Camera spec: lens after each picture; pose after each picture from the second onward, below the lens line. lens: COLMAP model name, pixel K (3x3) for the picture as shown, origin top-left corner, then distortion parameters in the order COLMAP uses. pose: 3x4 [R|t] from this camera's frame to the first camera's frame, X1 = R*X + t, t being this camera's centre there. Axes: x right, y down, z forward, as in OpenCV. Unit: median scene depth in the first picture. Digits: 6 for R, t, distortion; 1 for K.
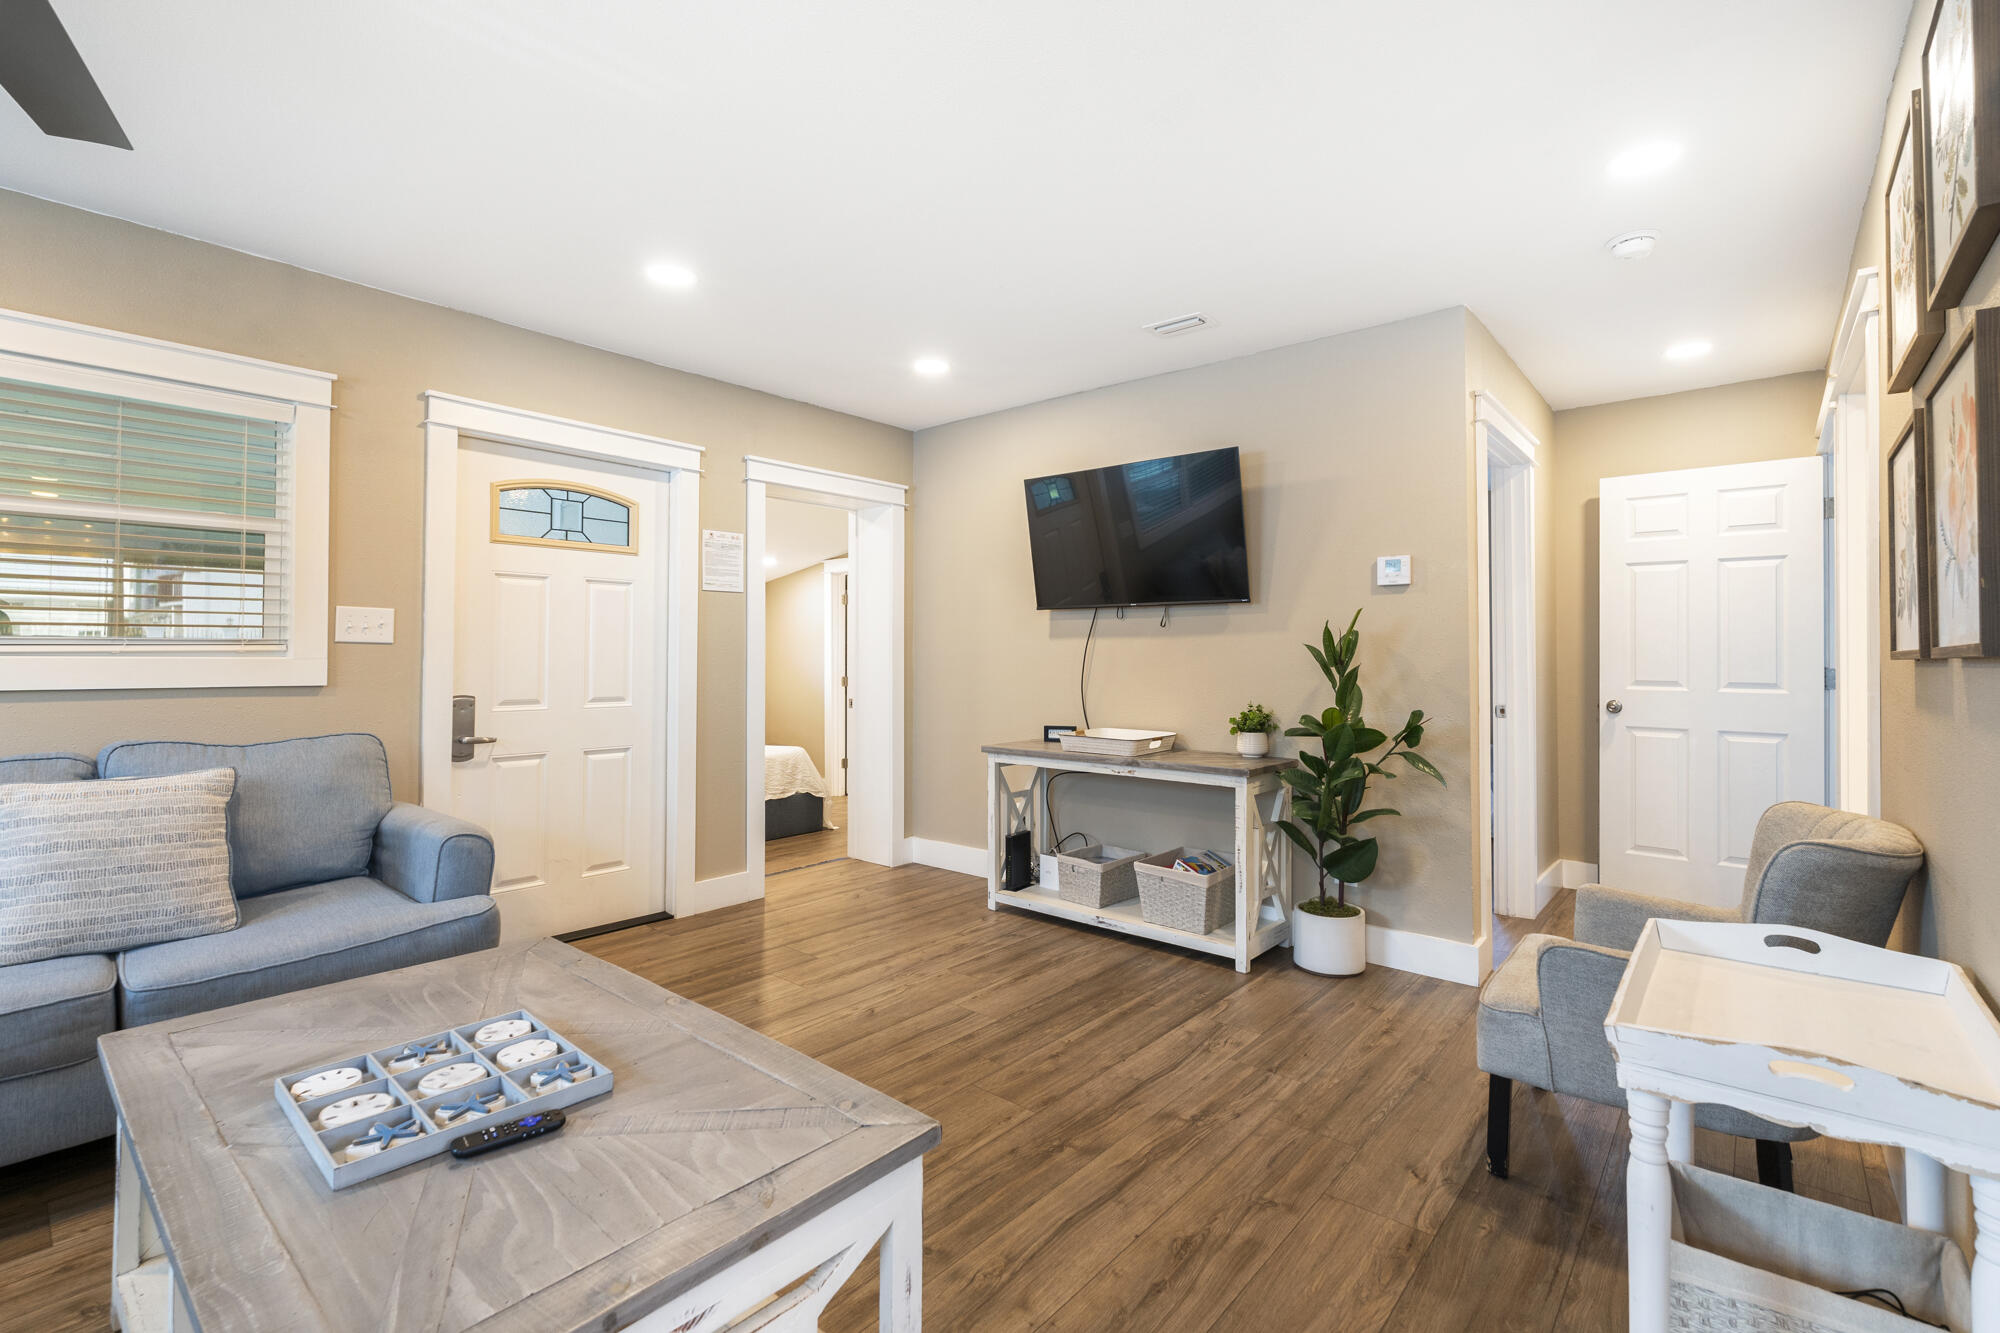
lens RADIAL K [[887.0, 0, 999.8], [0, 887.0, 639.0], [0, 0, 1]] dist [-0.004434, 0.000206]
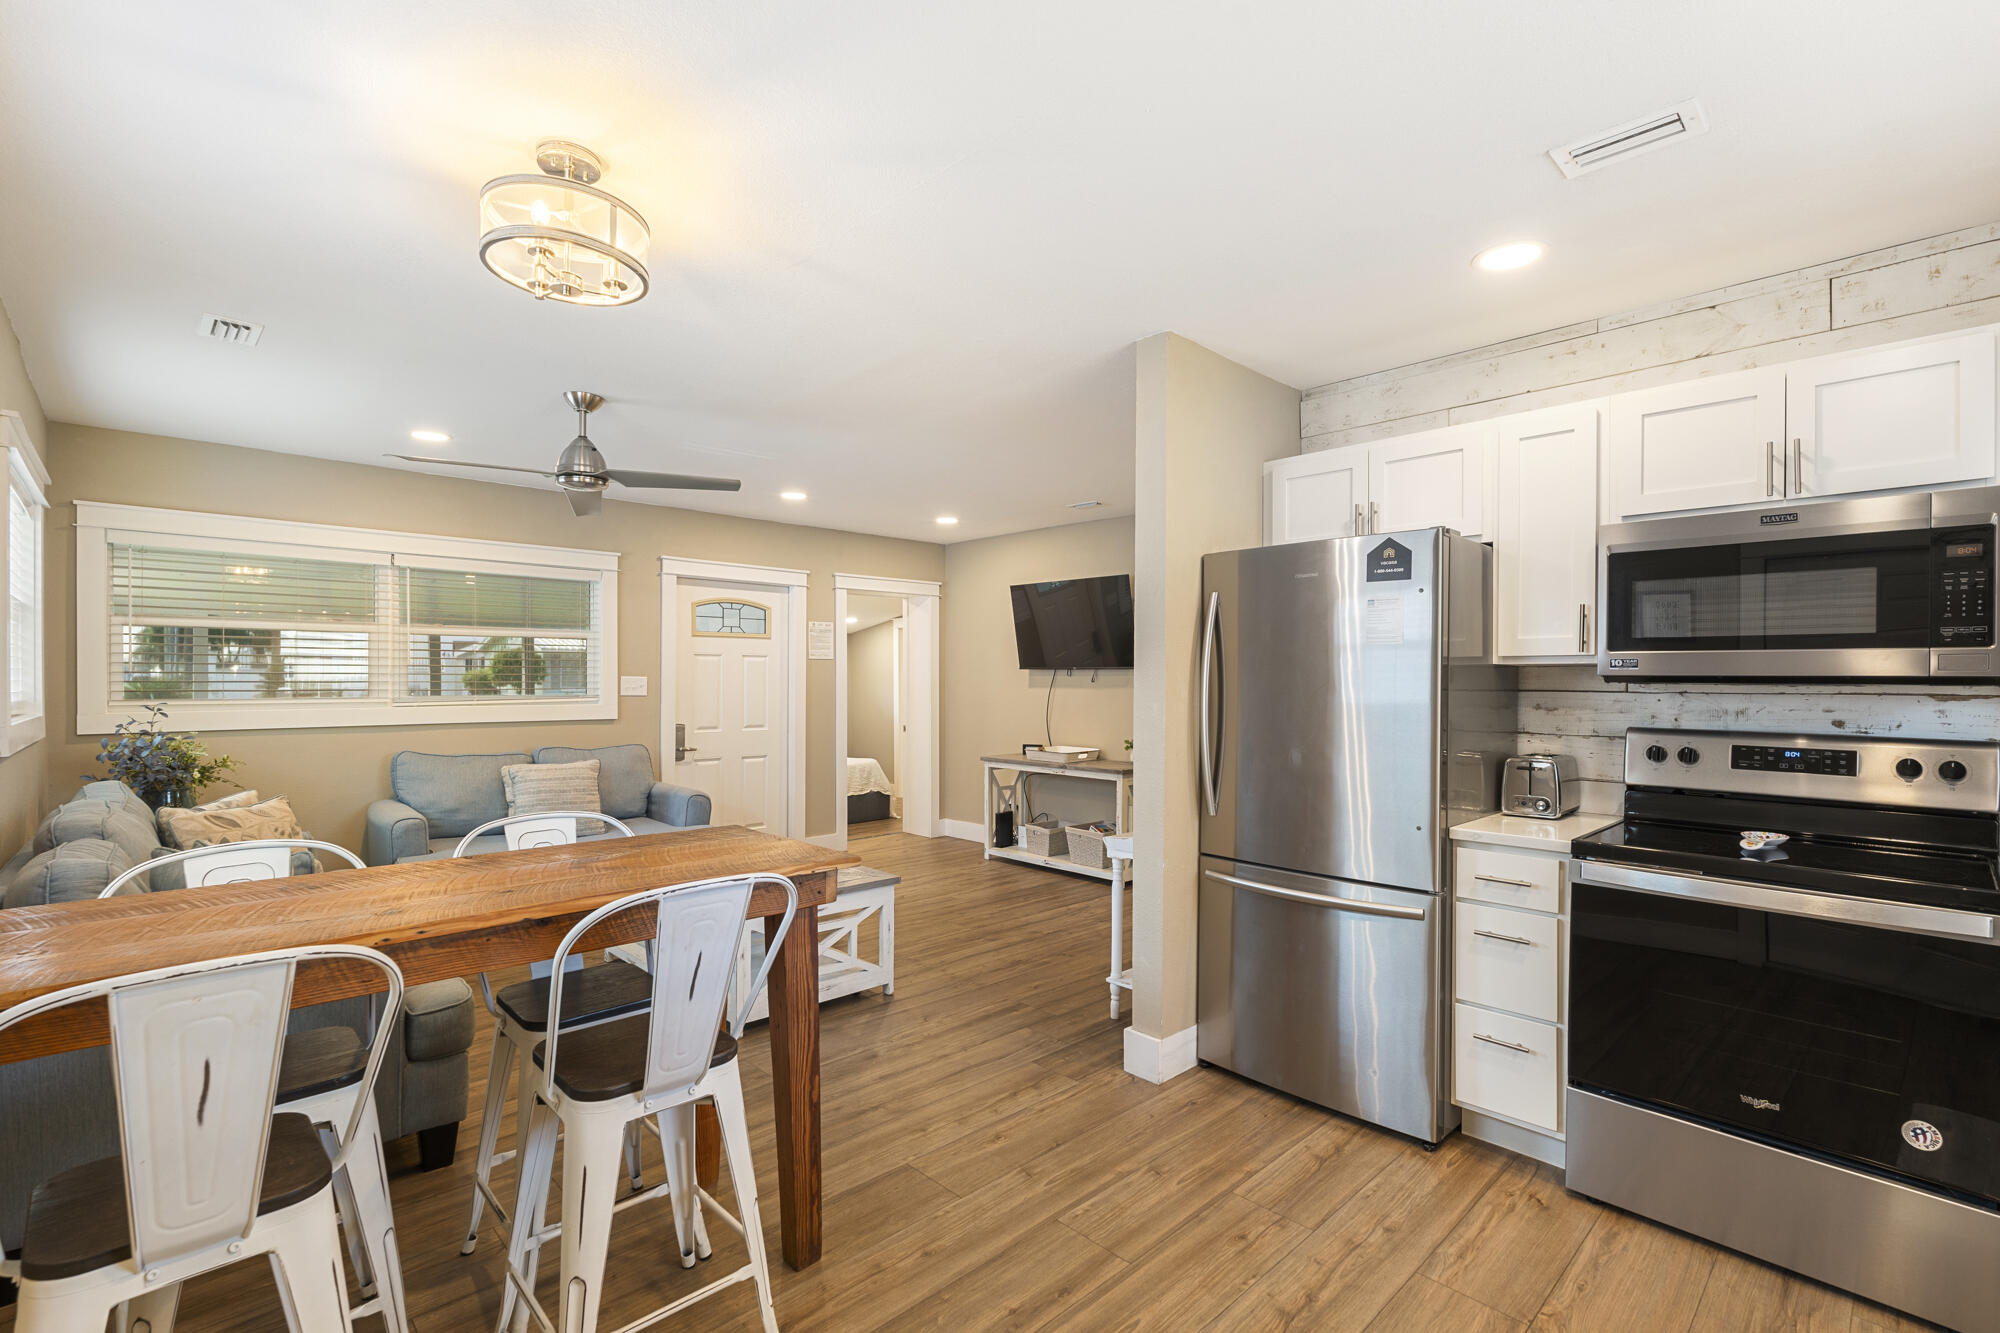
lens RADIAL K [[887.0, 0, 992.9], [0, 887.0, 671.9], [0, 0, 1]] dist [-0.004434, 0.000206]
pose [[0.994763, -0.000837, -0.102204, 0.184383], [0.002031, 0.999931, 0.011574, -0.054954], [0.102188, -0.011721, 0.994696, -0.643885]]
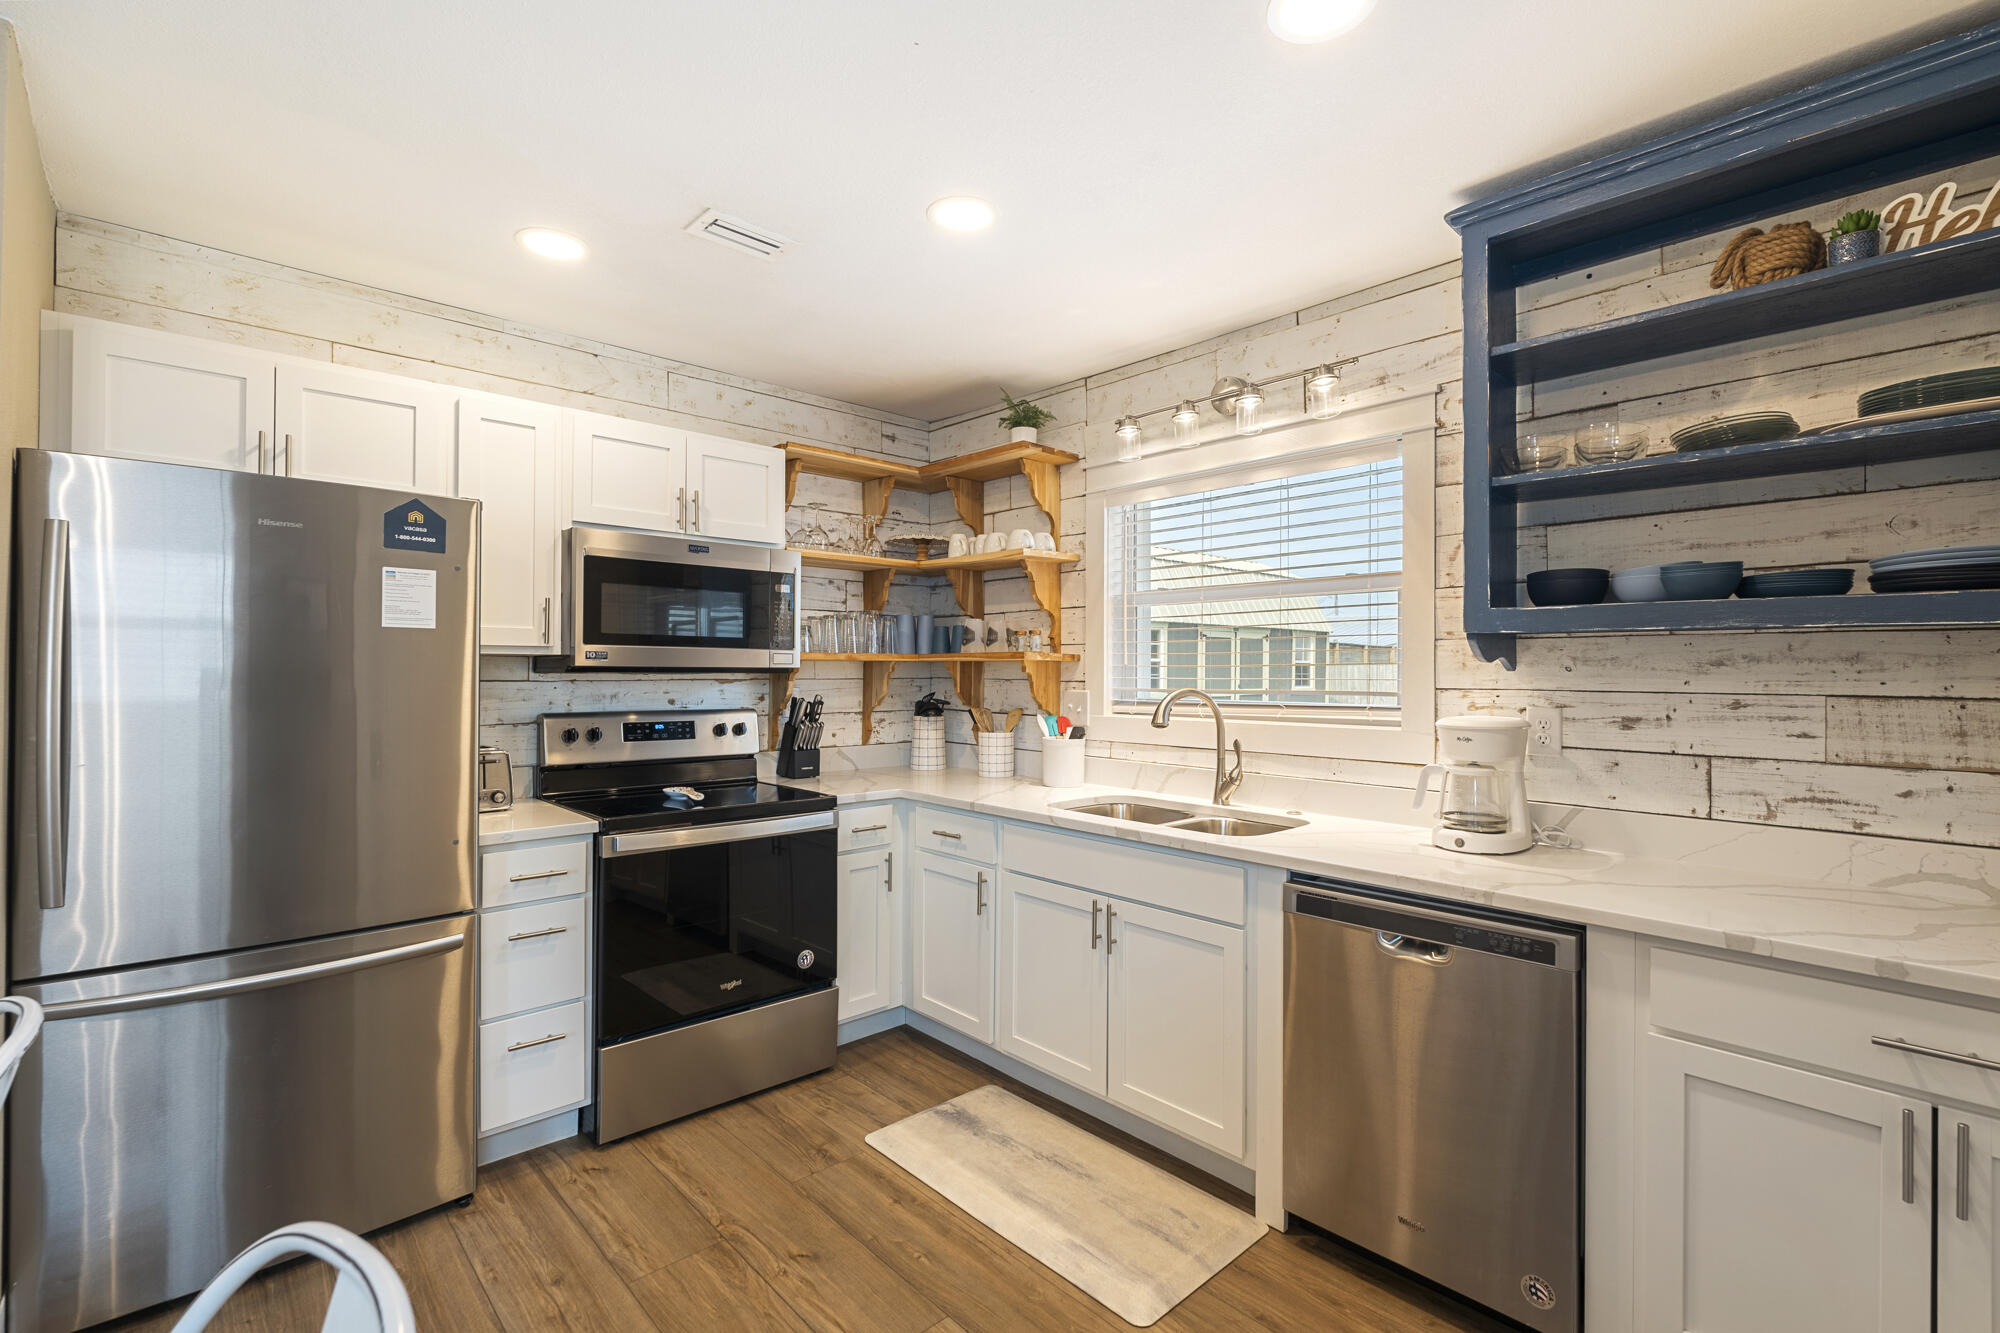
lens RADIAL K [[887.0, 0, 1005.1], [0, 887.0, 659.4], [0, 0, 1]] dist [-0.004434, 0.000206]
pose [[0.108029, 0.008197, 0.994114, -0.105669], [-0.021732, 0.999747, -0.005882, -0.052440], [-0.993910, -0.020968, 0.108180, -0.361891]]
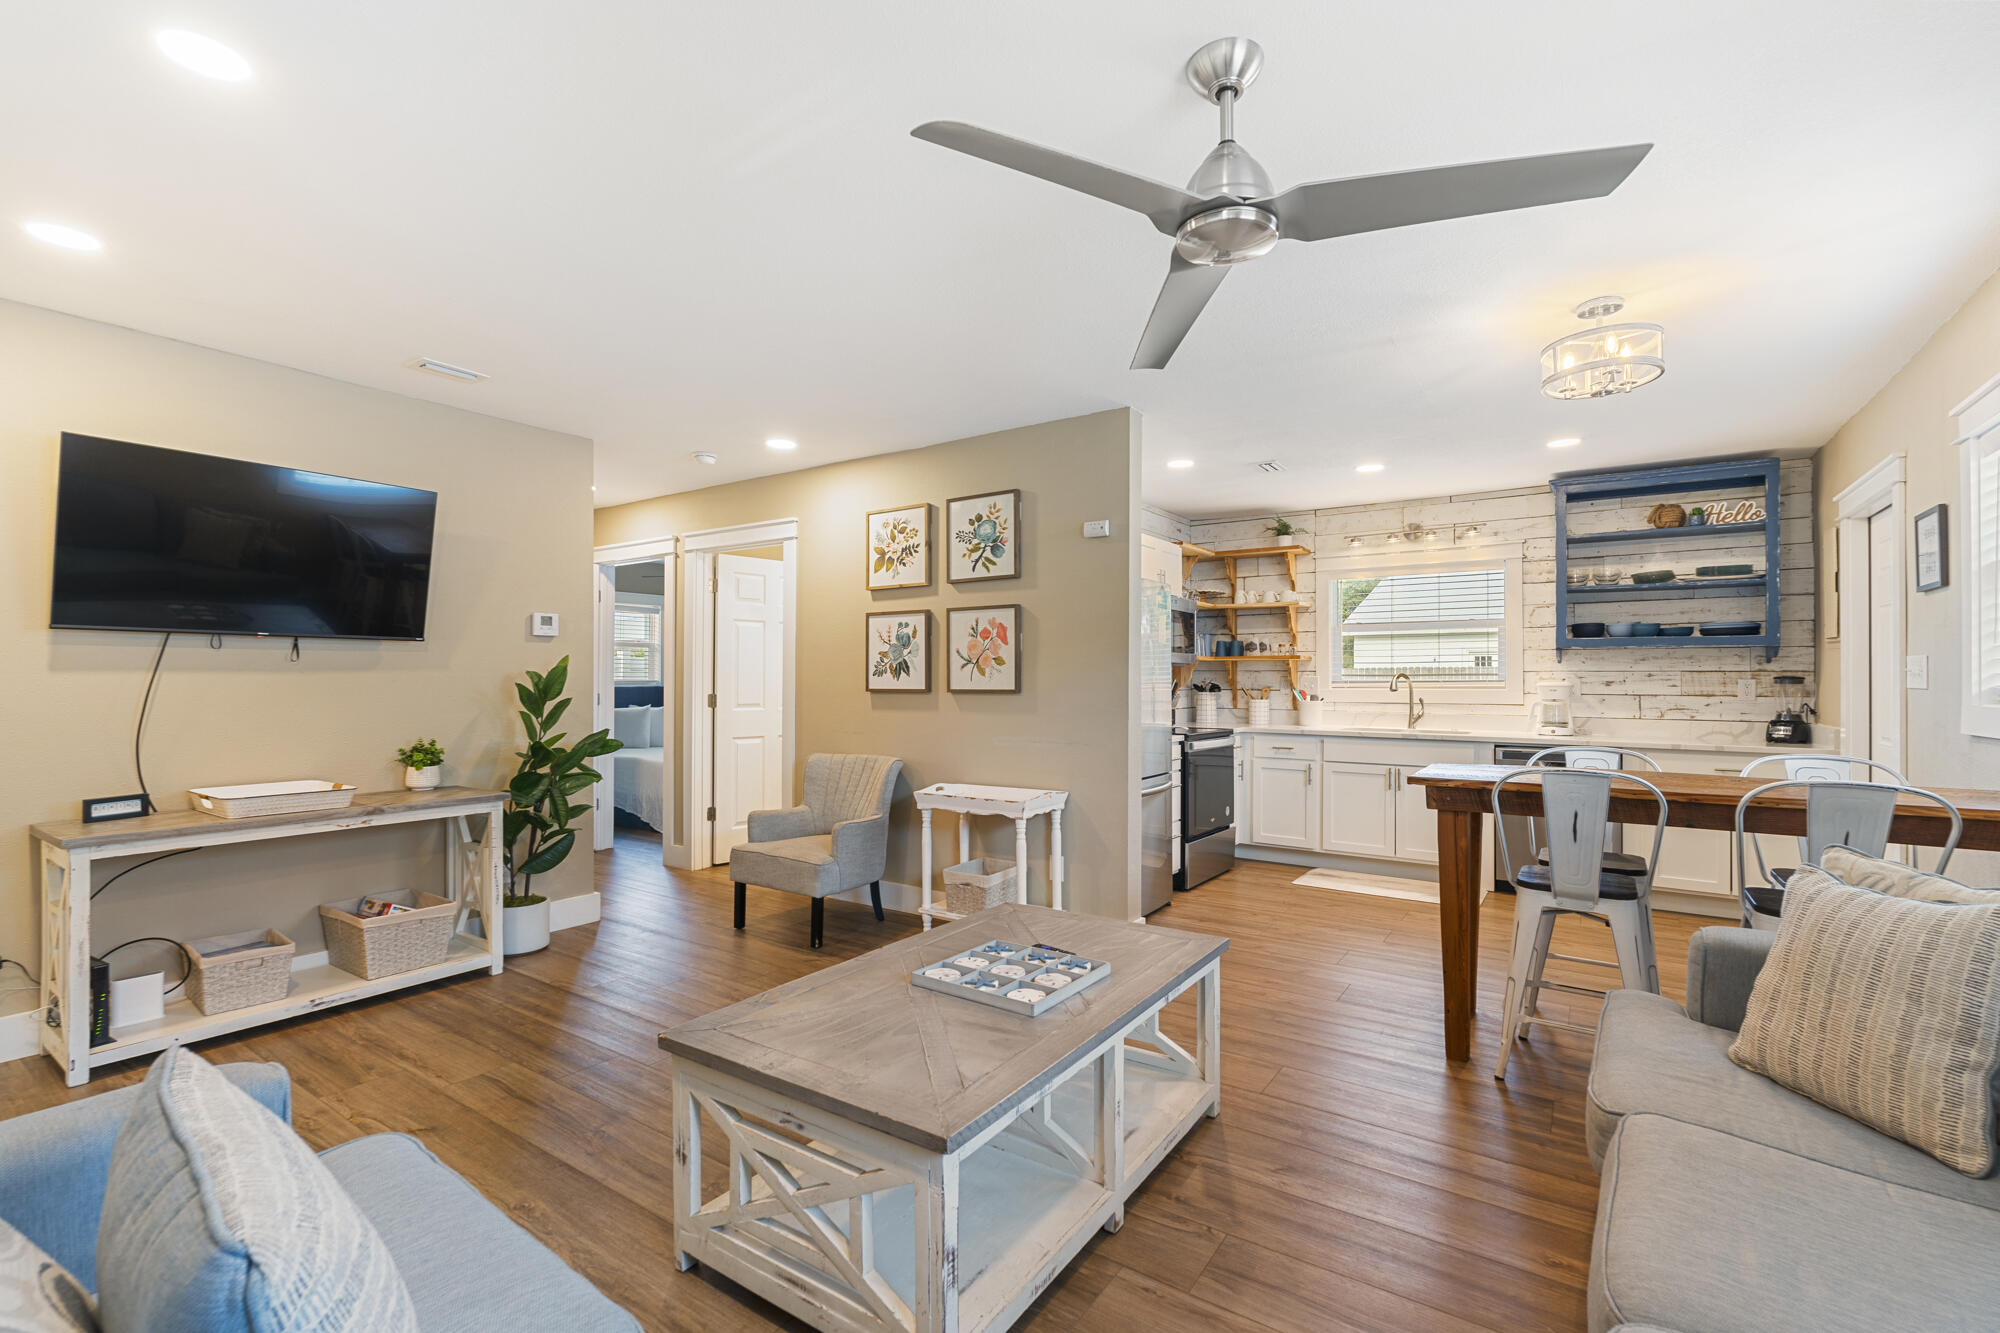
lens RADIAL K [[887.0, 0, 995.0], [0, 887.0, 664.1], [0, 0, 1]] dist [-0.004434, 0.000206]
pose [[-0.107403, 0.013091, 0.994129, -0.821053], [-0.020758, 0.999666, -0.015406, -0.012452], [-0.993999, -0.022291, -0.107096, 0.447131]]
